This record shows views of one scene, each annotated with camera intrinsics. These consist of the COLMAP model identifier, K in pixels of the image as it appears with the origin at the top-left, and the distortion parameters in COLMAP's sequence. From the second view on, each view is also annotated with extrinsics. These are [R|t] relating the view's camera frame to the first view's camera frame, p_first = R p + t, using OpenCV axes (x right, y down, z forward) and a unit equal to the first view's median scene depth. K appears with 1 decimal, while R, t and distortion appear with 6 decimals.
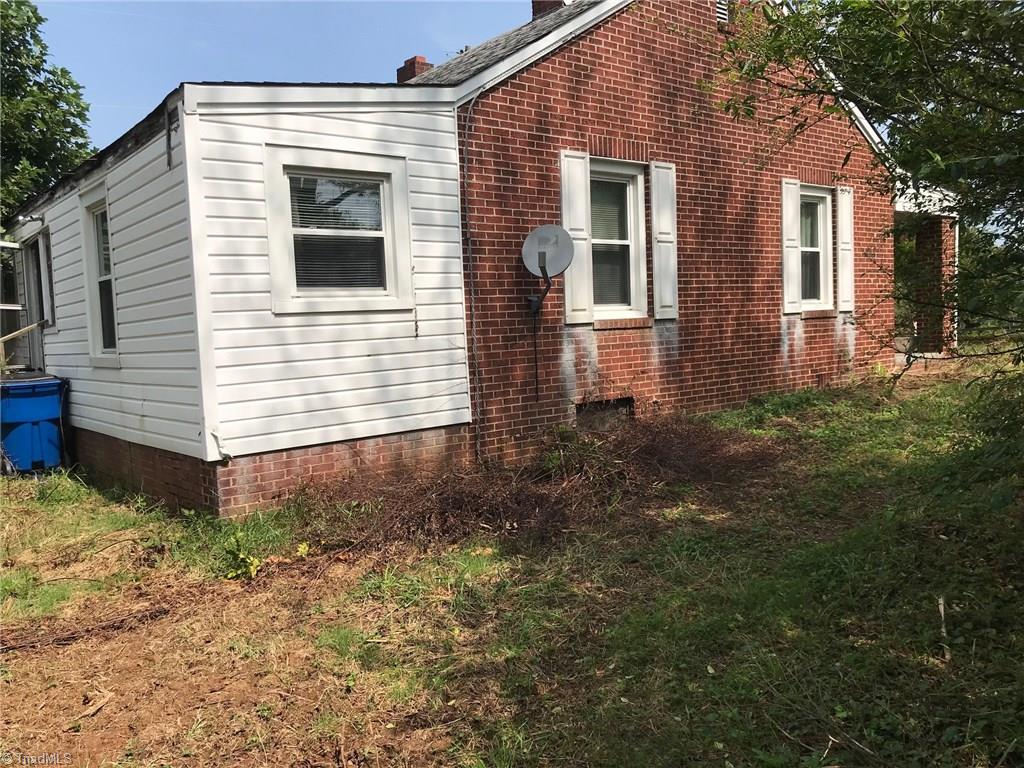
lens RADIAL K [[840.0, 0, 512.0], [0, 840.0, 384.0], [0, 0, 1]] dist [0.059547, -0.006033]
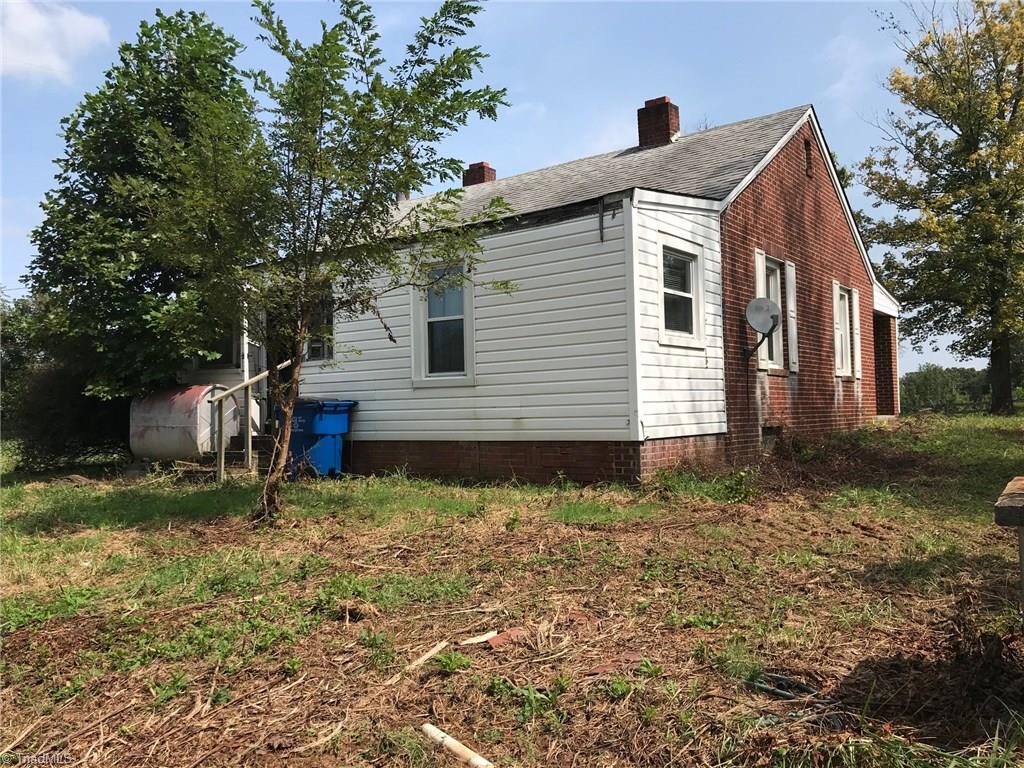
lens RADIAL K [[840.0, 0, 512.0], [0, 840.0, 384.0], [0, 0, 1]] dist [0.059547, -0.006033]
pose [[0.967163, 0.038759, 0.251185, -0.758552], [-0.010708, 0.993640, -0.112094, 0.128212], [-0.253932, 0.105724, 0.961427, -0.273312]]
